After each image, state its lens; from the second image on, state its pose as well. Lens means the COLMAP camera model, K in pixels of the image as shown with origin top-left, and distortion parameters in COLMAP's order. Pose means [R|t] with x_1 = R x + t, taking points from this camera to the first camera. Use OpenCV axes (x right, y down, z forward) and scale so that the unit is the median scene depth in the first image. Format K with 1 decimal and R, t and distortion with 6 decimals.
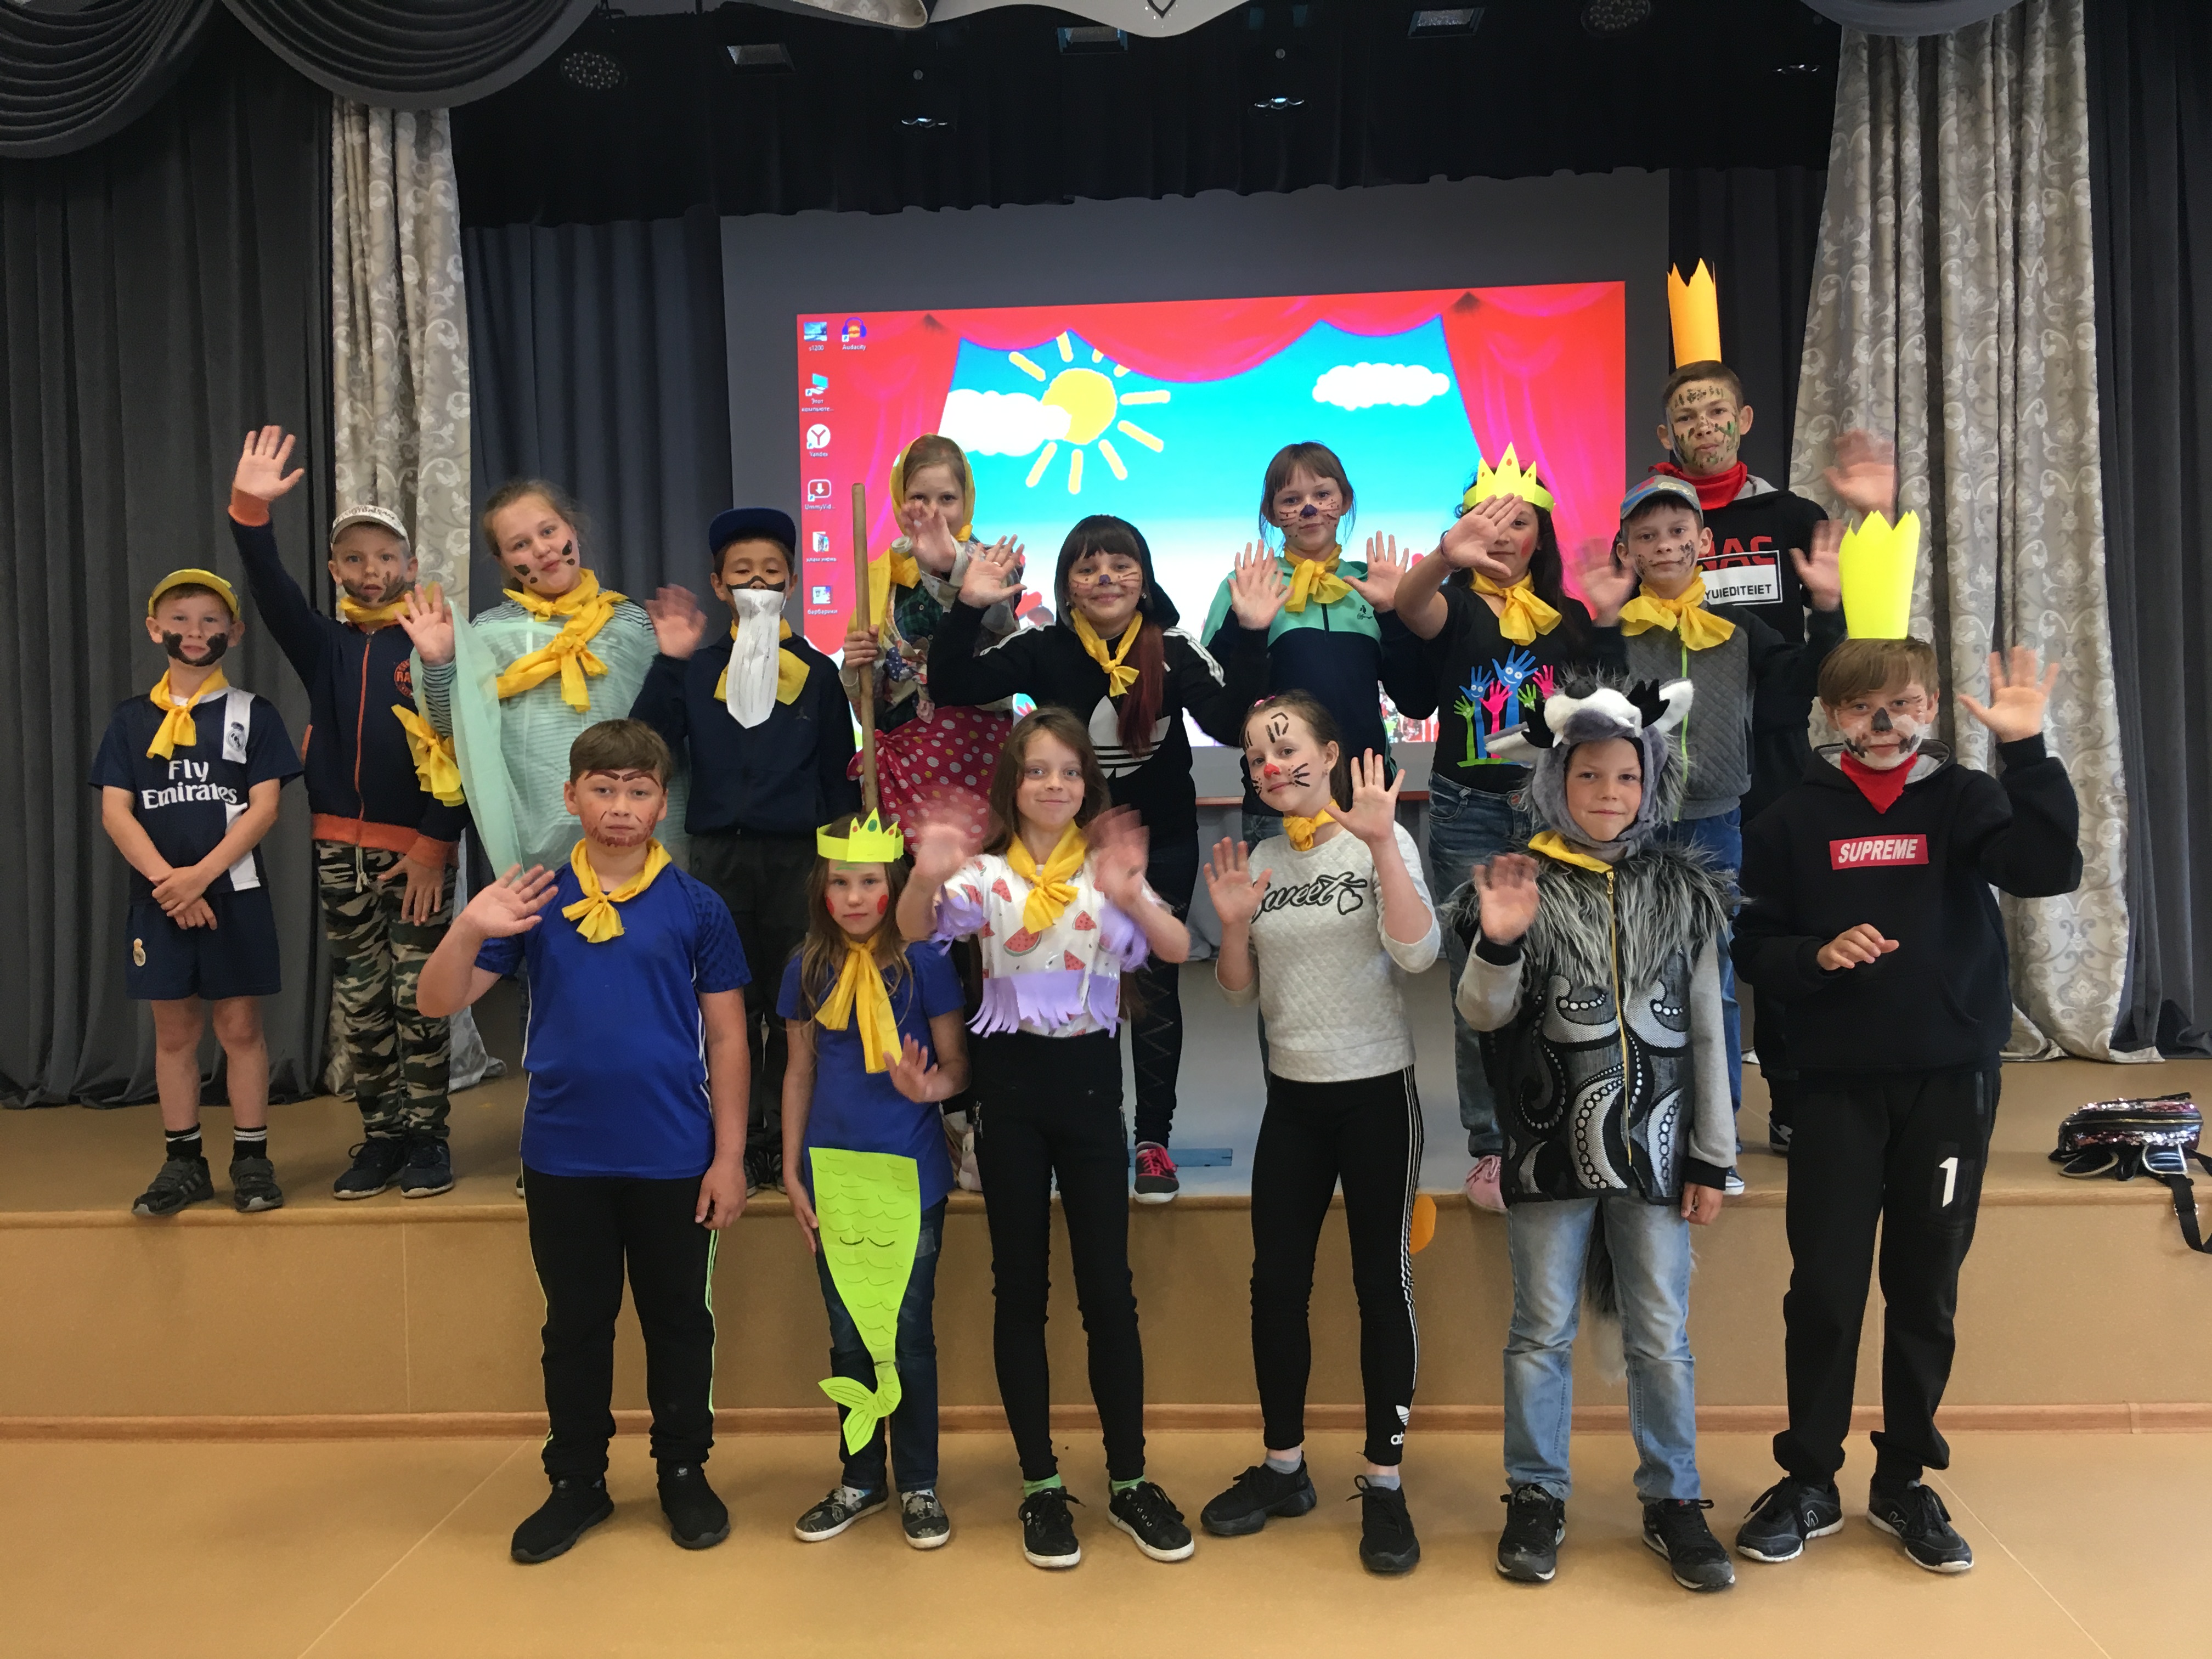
lens RADIAL K [[1813.9, 0, 1121.8], [0, 1813.9, 840.4], [0, 0, 1]] dist [0.073133, -0.120612]
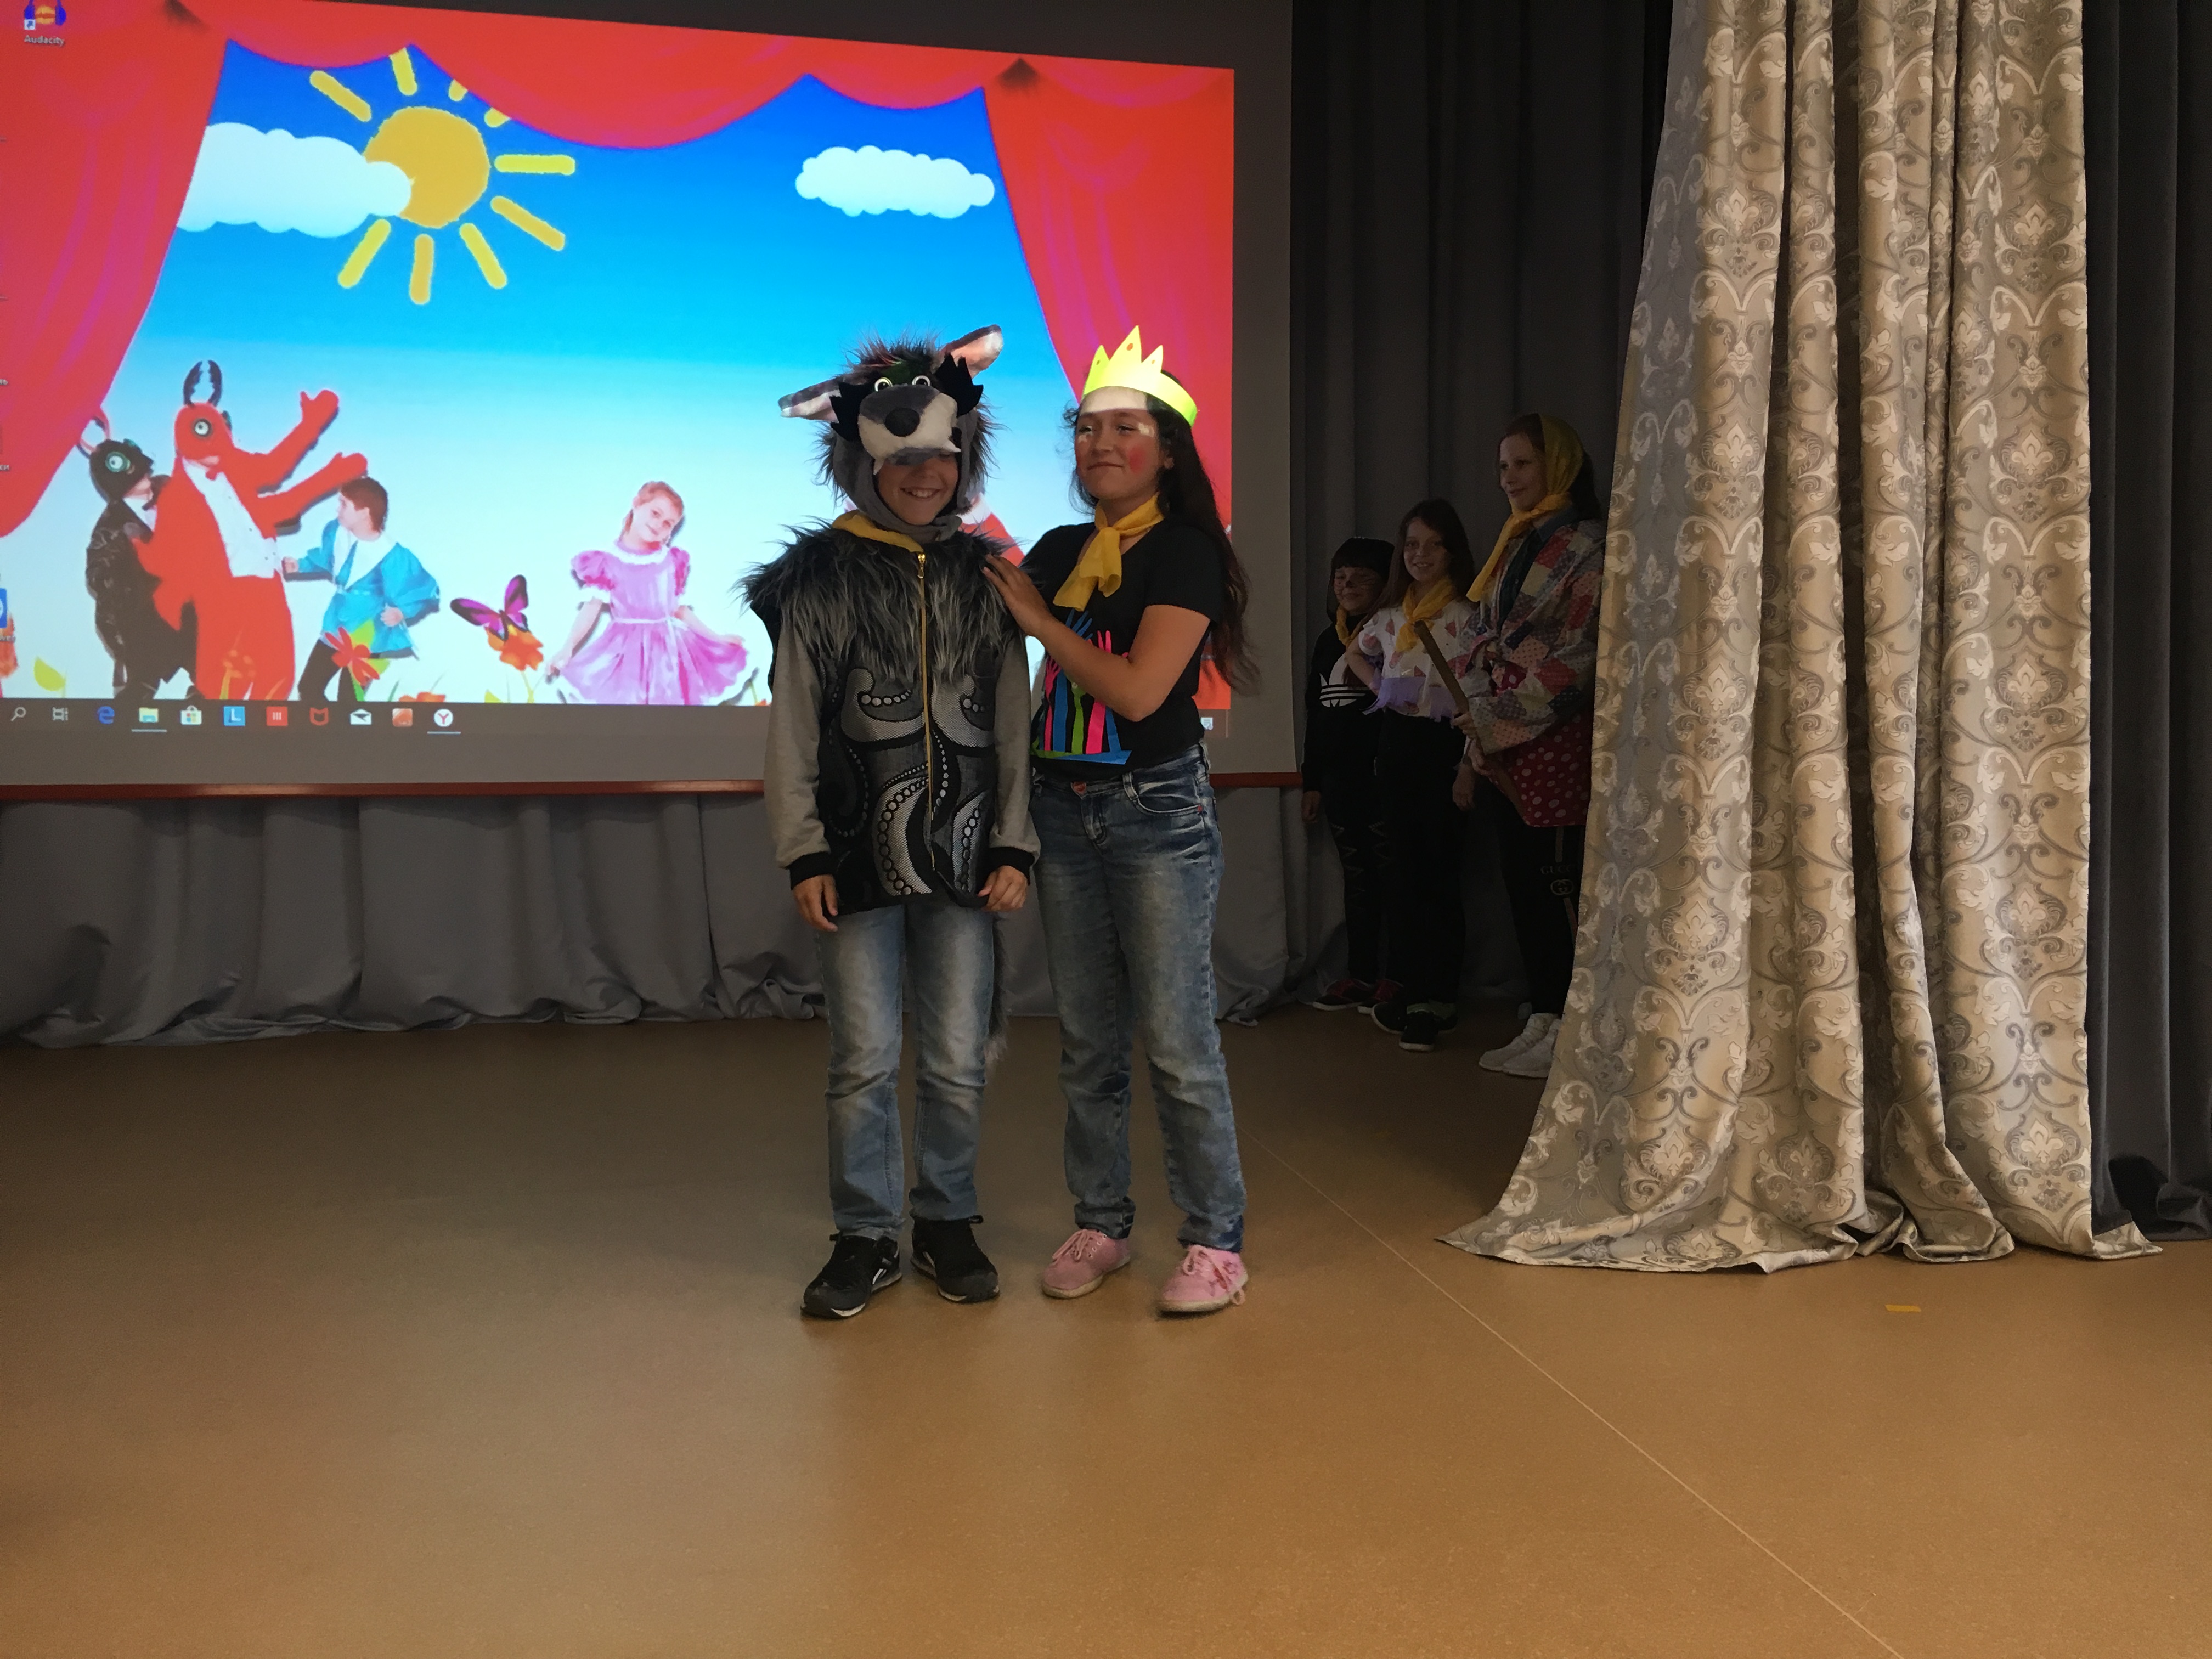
lens RADIAL K [[1813.9, 0, 1121.8], [0, 1813.9, 840.4], [0, 0, 1]] dist [0.073133, -0.120612]
pose [[0.962328, 0.004861, 0.271846, 0.057818], [-0.010674, 0.999745, 0.019909, -0.025987], [-0.271680, -0.022061, 0.962135, 0.472815]]
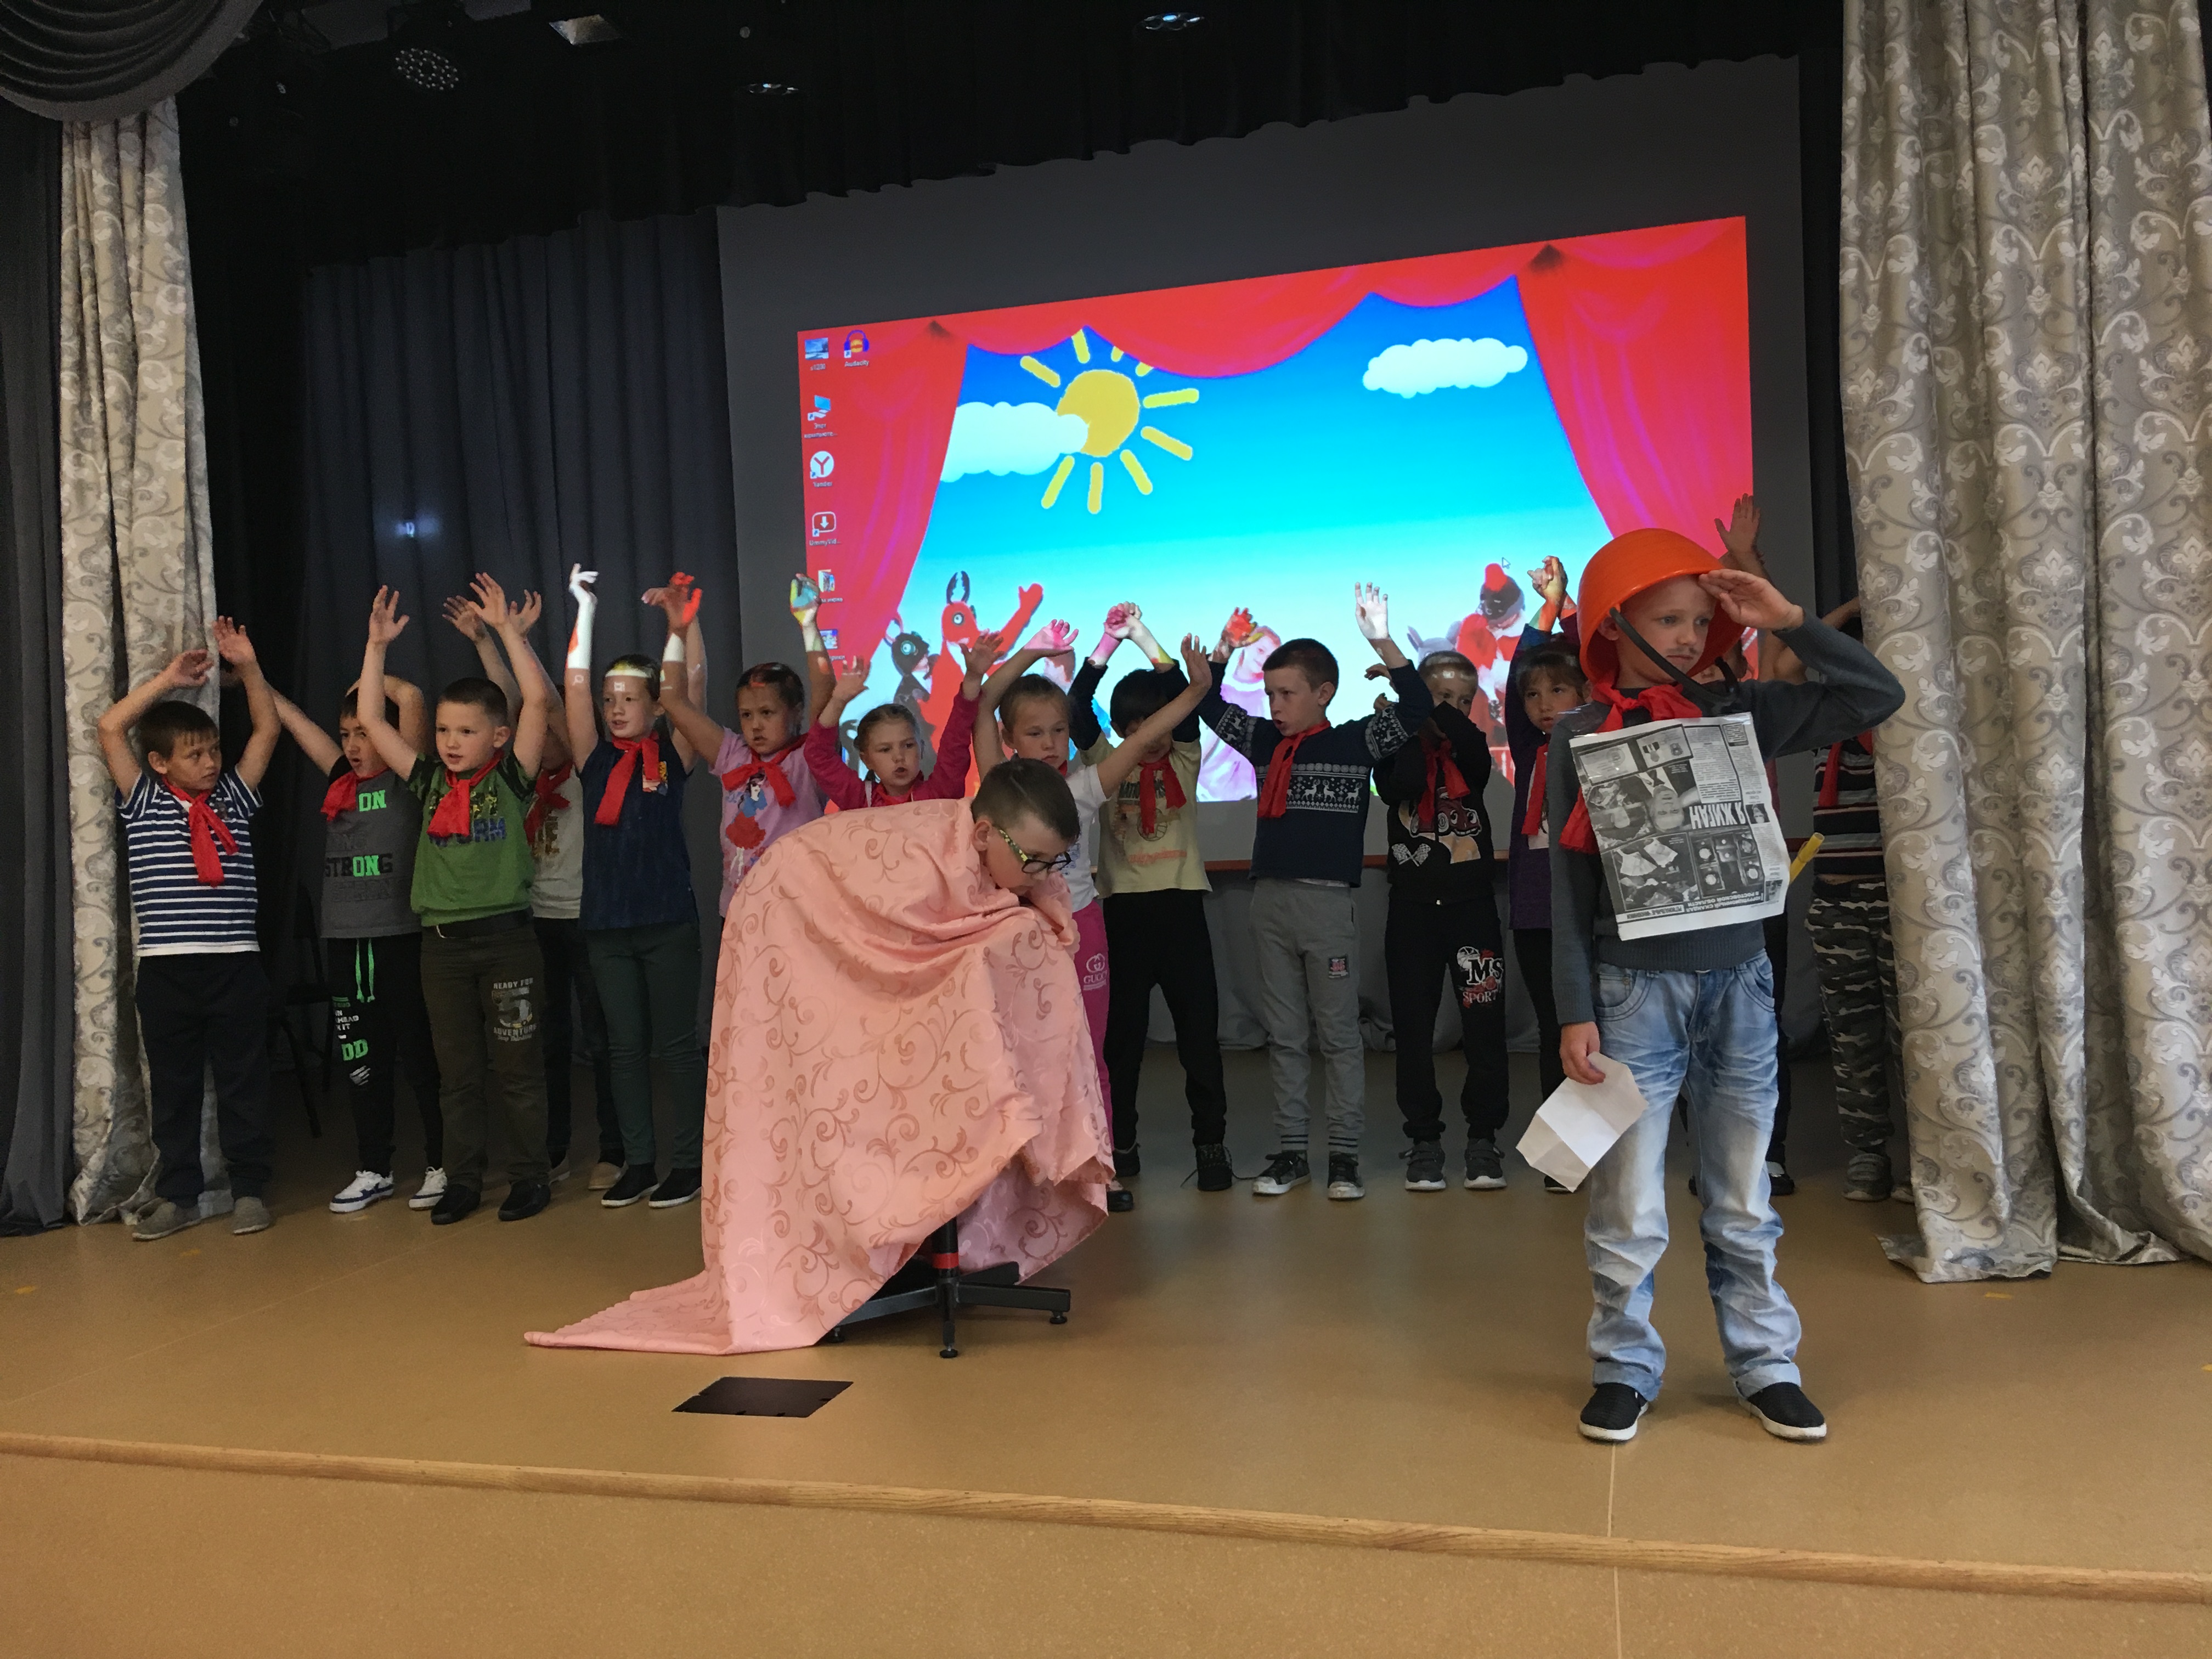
lens RADIAL K [[1813.9, 0, 1121.8], [0, 1813.9, 840.4], [0, 0, 1]] dist [0.073133, -0.120612]
pose [[0.977165, -0.012812, -0.212094, 0.262266], [0.010215, 0.999859, -0.013335, -0.033642], [0.212235, 0.010864, 0.977158, 0.233903]]
